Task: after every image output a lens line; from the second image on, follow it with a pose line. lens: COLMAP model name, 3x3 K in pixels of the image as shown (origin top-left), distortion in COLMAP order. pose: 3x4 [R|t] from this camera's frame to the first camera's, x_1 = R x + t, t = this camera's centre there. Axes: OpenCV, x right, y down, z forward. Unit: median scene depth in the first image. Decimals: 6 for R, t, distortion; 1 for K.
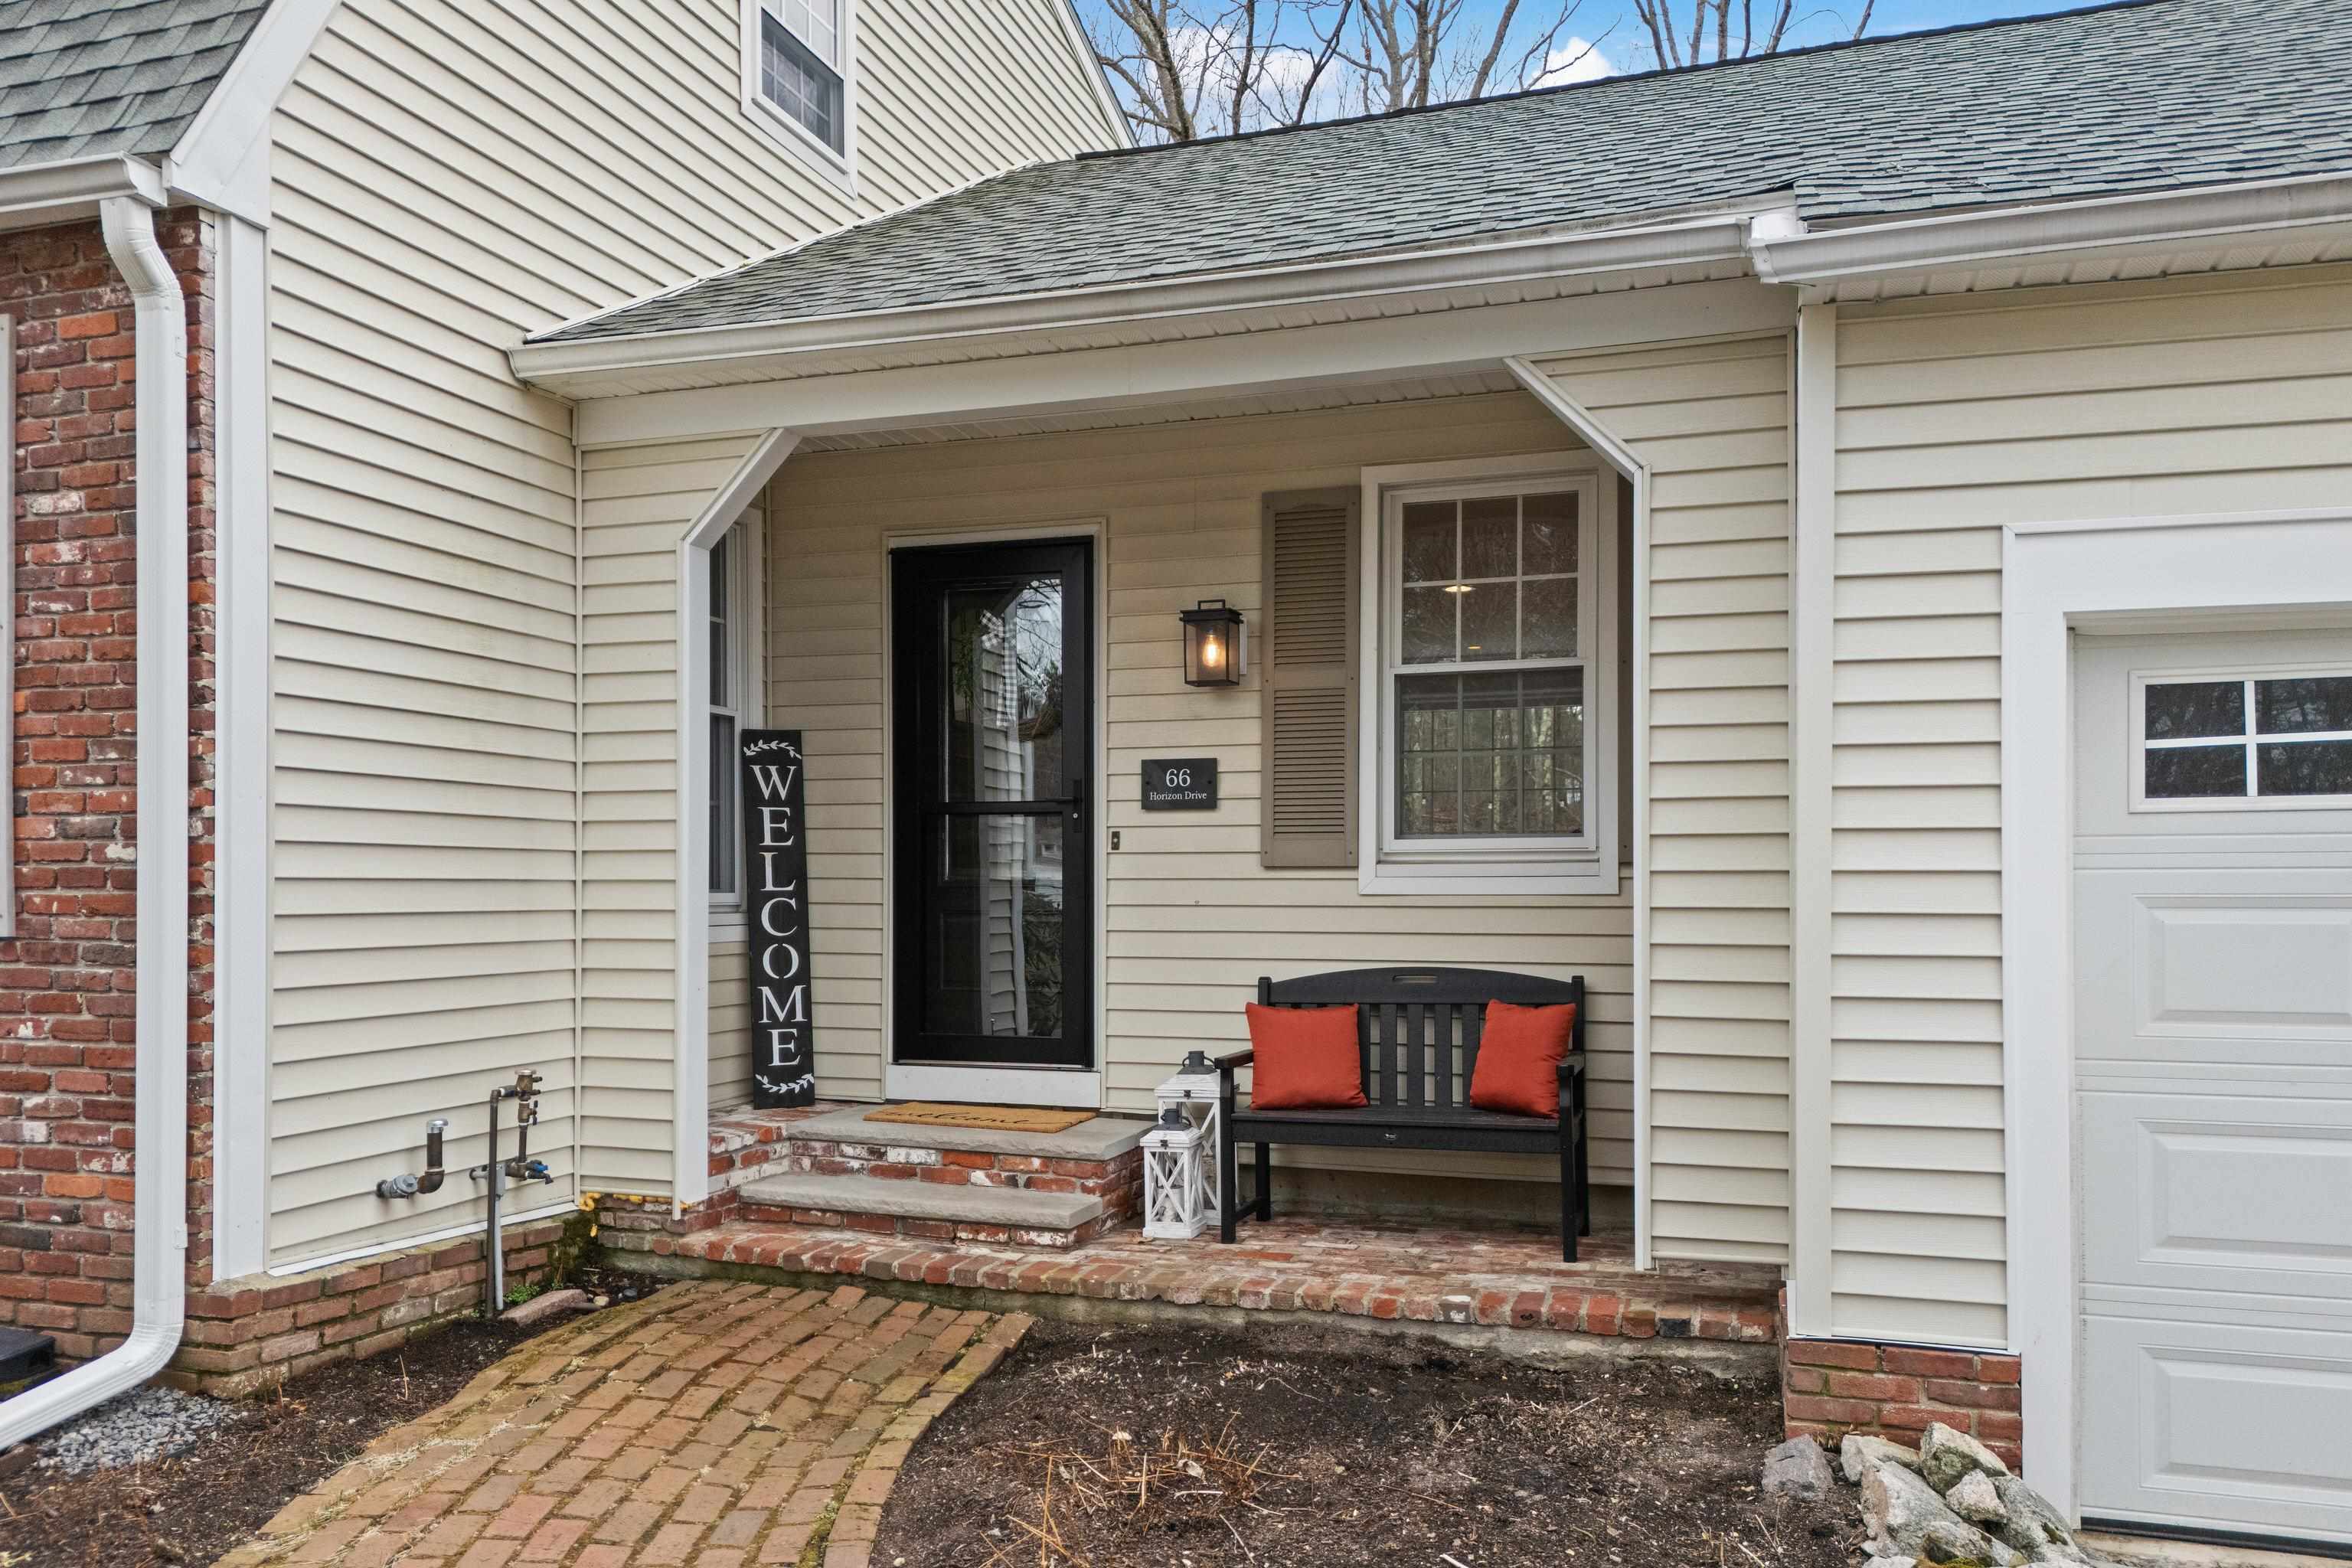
lens RADIAL K [[1694.2, 0, 1185.4], [0, 1694.2, 906.3], [0, 0, 1]] dist [0.049545, -0.001321]
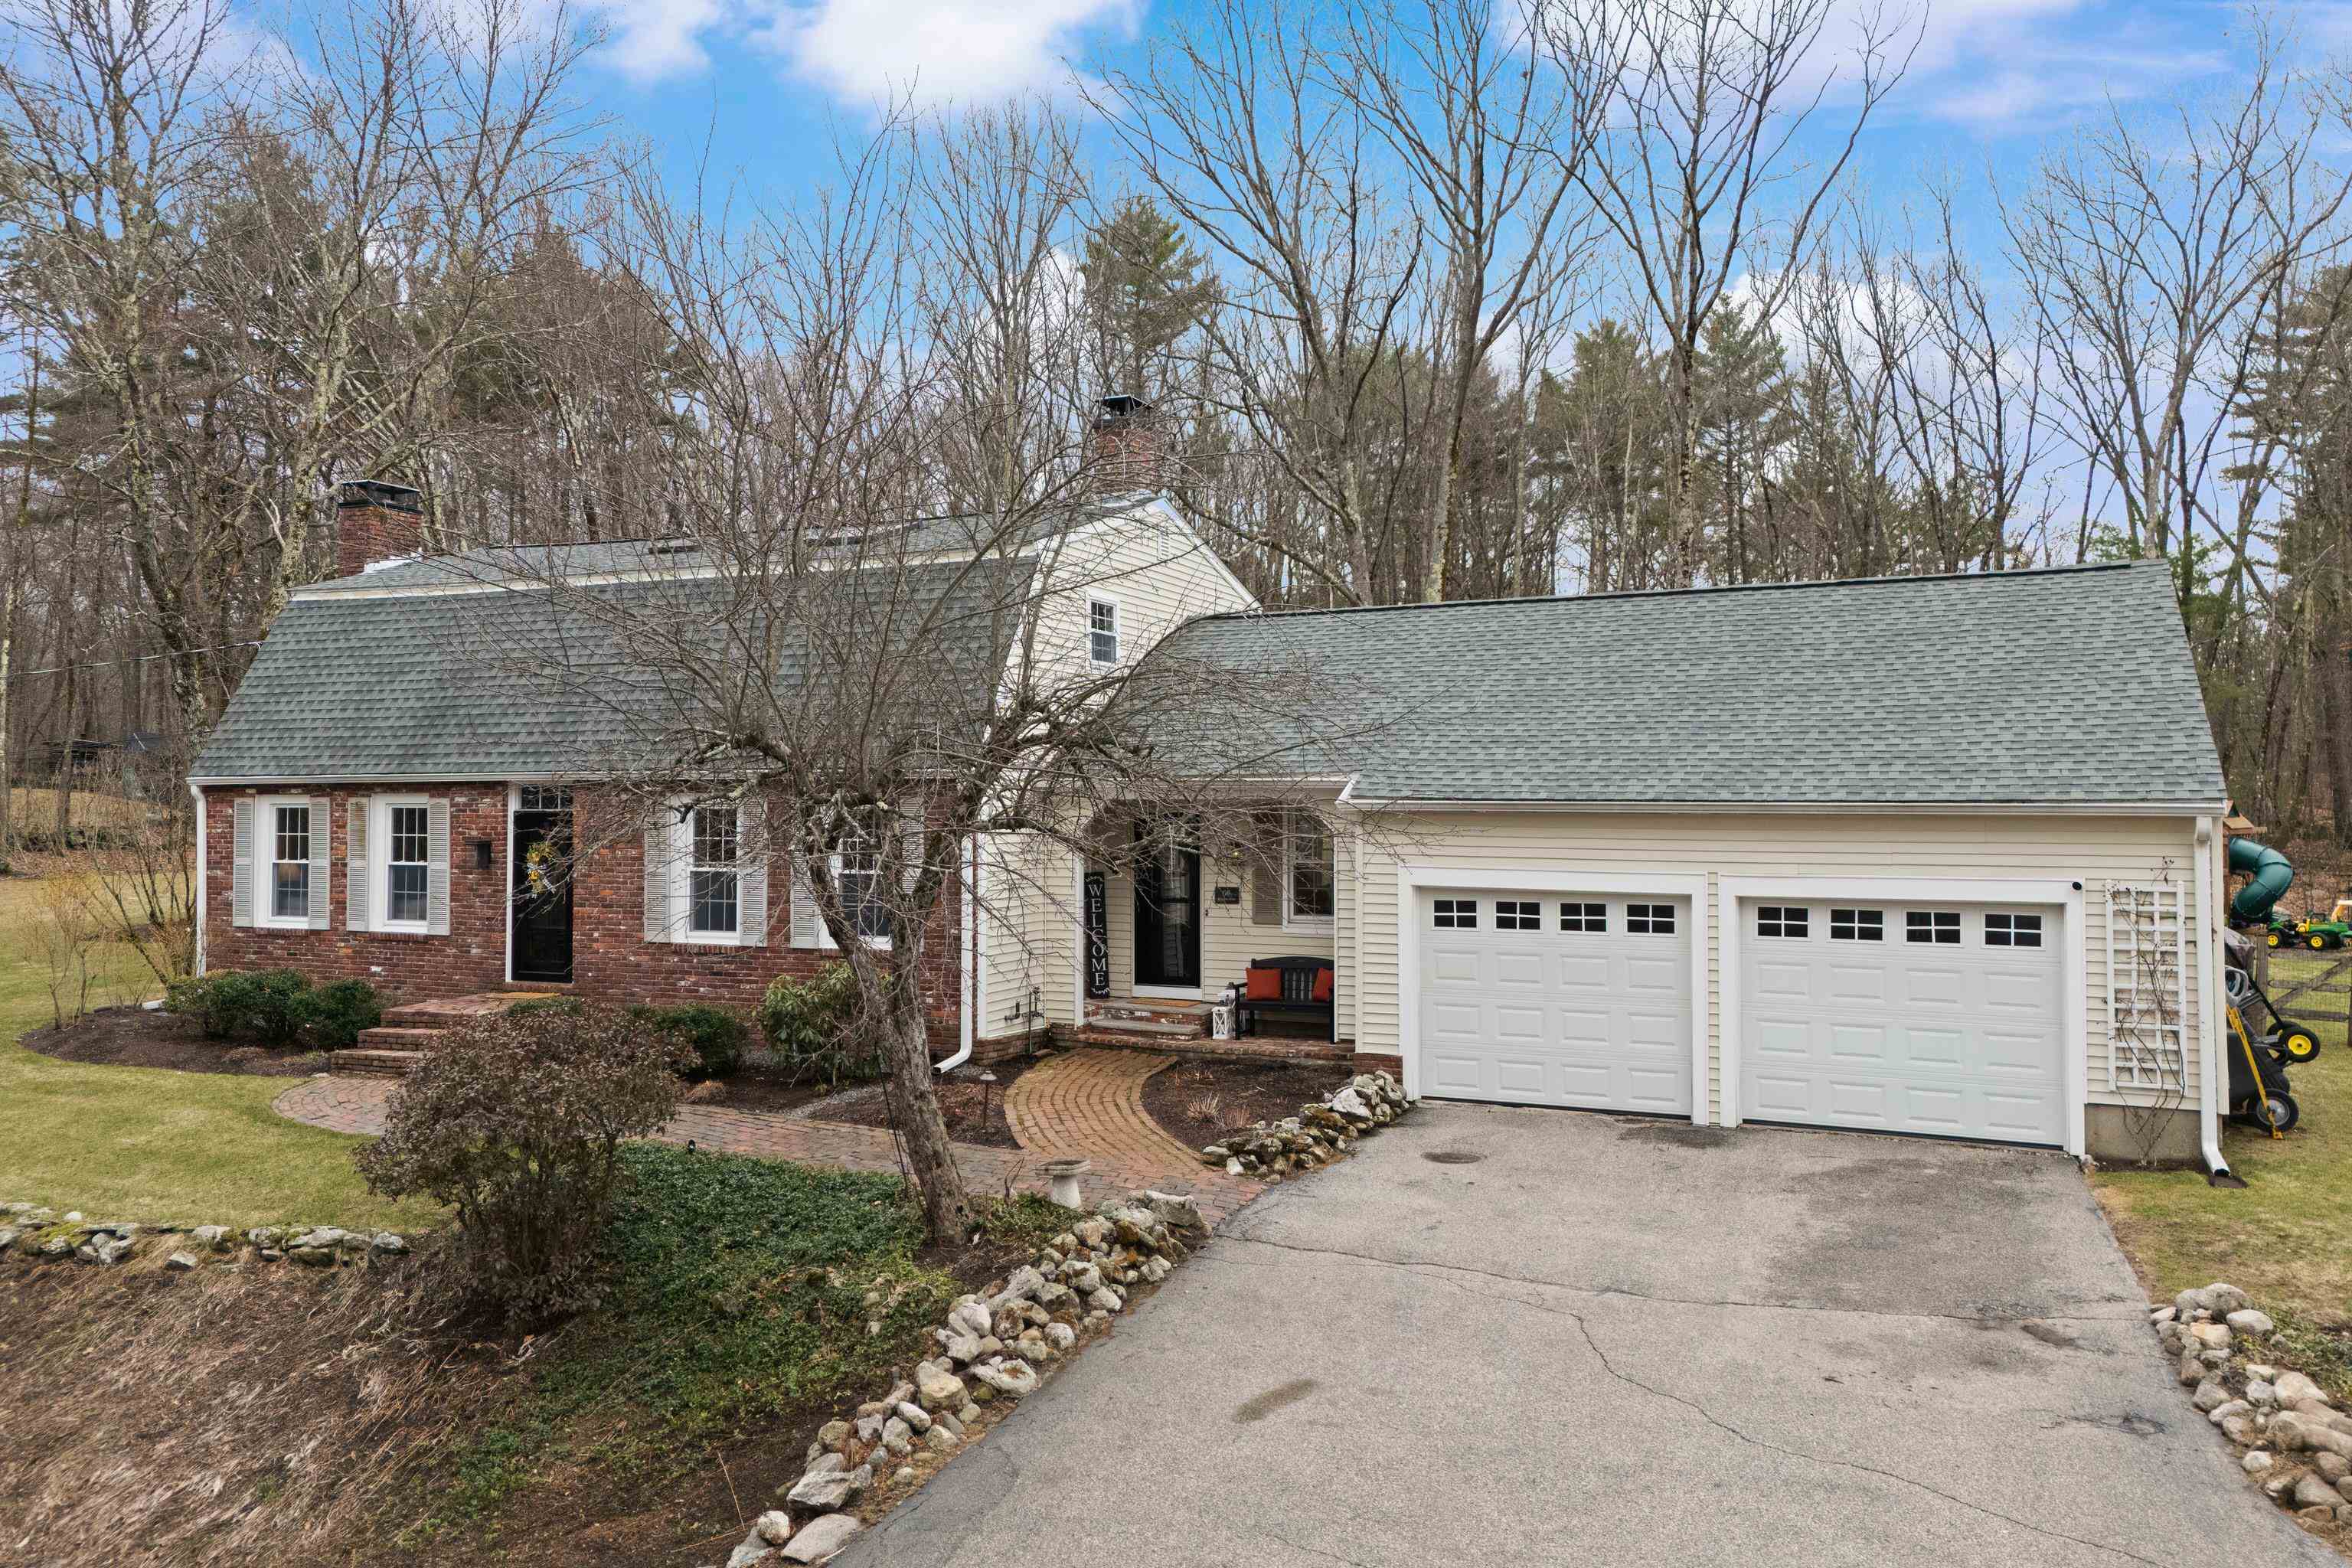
lens RADIAL K [[1729.8, 0, 1176.0], [0, 1729.8, 784.0], [0, 0, 1]] dist [0.145191, -0.230255]
pose [[0.994124, -0.002310, -0.108222, 0.271590], [0.000258, 0.999820, -0.018965, -0.237332], [0.108246, 0.018826, 0.993946, -2.378522]]
